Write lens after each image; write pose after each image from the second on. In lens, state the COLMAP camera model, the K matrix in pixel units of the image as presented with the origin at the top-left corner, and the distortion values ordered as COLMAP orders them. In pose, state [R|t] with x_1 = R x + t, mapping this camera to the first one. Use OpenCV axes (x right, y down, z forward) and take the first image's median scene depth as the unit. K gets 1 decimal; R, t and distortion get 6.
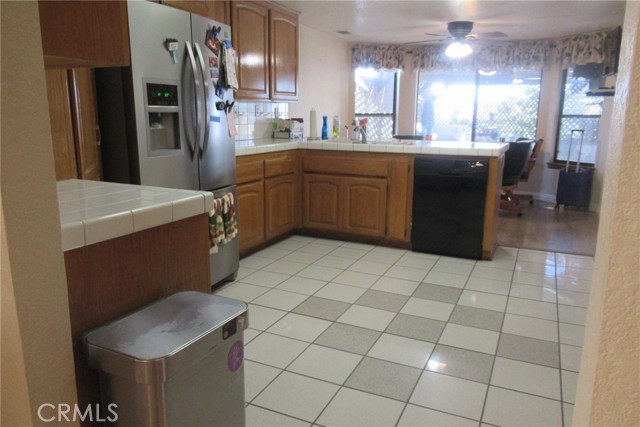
lens RADIAL K [[474.3, 0, 320.0], [0, 474.3, 213.5], [0, 0, 1]] dist [-0.004765, -0.005263]
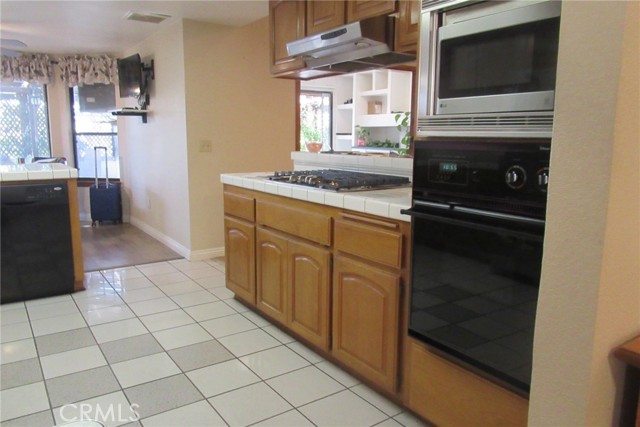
lens RADIAL K [[474.3, 0, 320.0], [0, 474.3, 213.5], [0, 0, 1]] dist [-0.004765, -0.005263]
pose [[0.505347, -0.141348, 0.851261, -0.109652], [0.170137, 0.983449, 0.062296, -0.017225], [-0.845978, 0.113350, 0.521031, 0.072202]]
